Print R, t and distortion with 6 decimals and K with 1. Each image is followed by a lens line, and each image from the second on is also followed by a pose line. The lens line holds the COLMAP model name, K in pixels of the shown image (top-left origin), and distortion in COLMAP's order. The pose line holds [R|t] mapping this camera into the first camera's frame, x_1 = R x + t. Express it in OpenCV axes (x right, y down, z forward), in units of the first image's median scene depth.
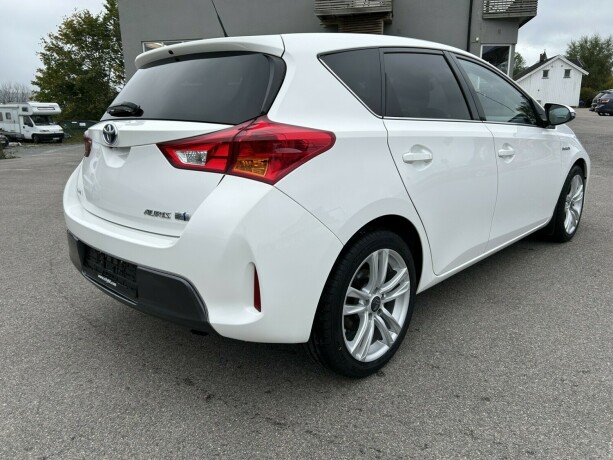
lens RADIAL K [[456.3, 0, 303.5], [0, 456.3, 229.7], [0, 0, 1]] dist [0.037842, -0.051181]
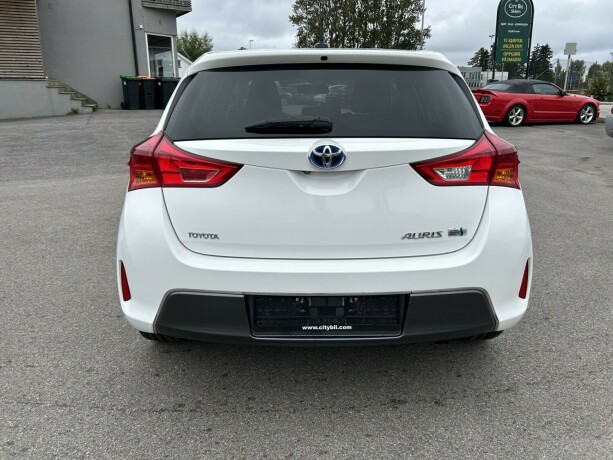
lens RADIAL K [[456.3, 0, 311.4], [0, 456.3, 230.1], [0, 0, 1]] dist [0.037842, -0.051181]
pose [[0.717456, -0.180673, 0.672767, -1.131343], [0.161212, 0.982626, 0.091966, -0.171801], [-0.677693, 0.042477, 0.734117, 0.450004]]
